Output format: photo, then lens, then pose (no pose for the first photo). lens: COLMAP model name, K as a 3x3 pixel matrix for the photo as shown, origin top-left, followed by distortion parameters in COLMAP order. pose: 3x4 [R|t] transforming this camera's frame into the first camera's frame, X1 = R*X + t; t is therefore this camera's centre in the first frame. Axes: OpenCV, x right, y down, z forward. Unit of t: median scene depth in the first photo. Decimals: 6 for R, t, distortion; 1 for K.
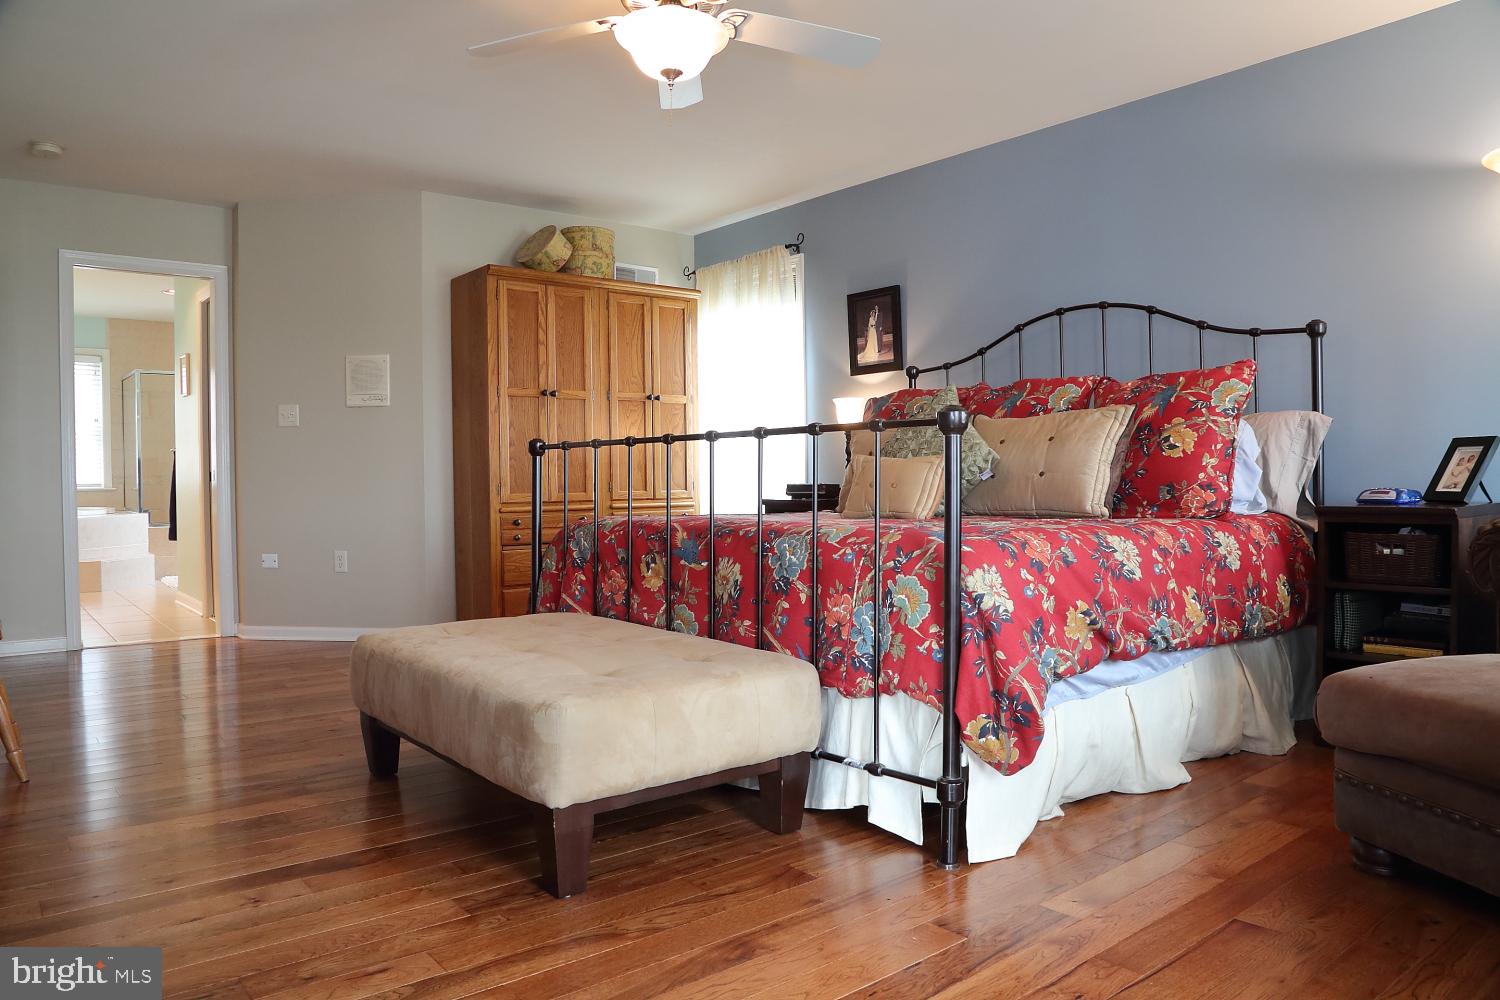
lens RADIAL K [[1024.0, 0, 749.8], [0, 1024.0, 497.1], [0, 0, 1]] dist [-0.038076, 0.001724]
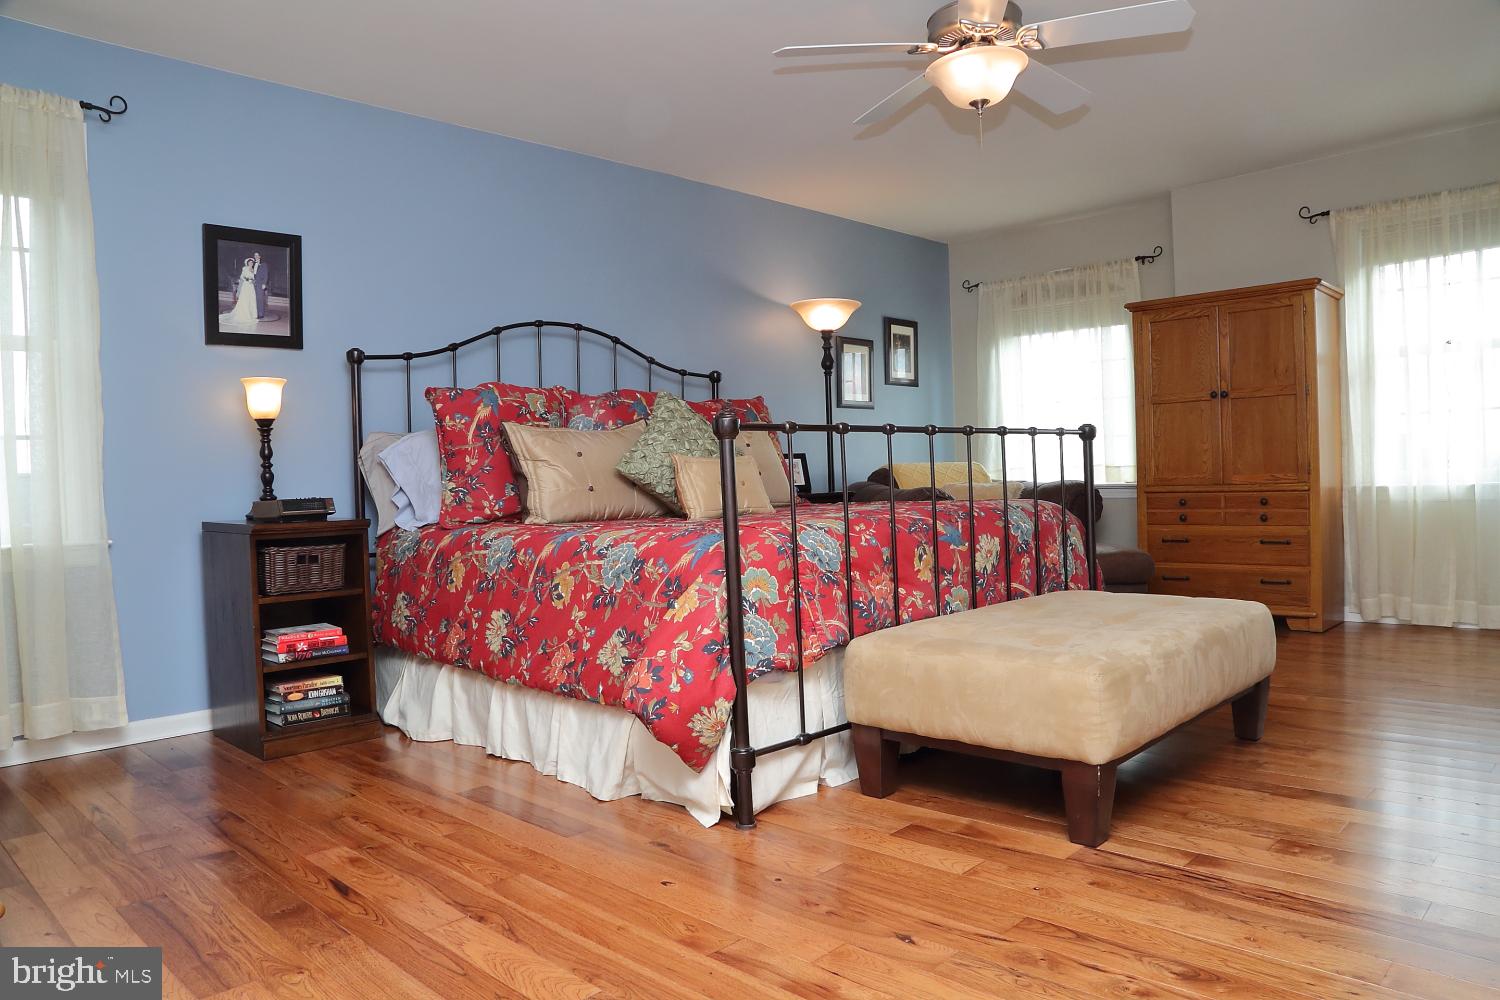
lens RADIAL K [[1024.0, 0, 749.4], [0, 1024.0, 499.6], [0, 0, 1]] dist [-0.038076, 0.001724]
pose [[-0.104607, -0.016193, 0.994382, -1.065177], [0.055062, 0.998239, 0.022048, -0.019919], [-0.992988, 0.057059, -0.103531, 1.271443]]
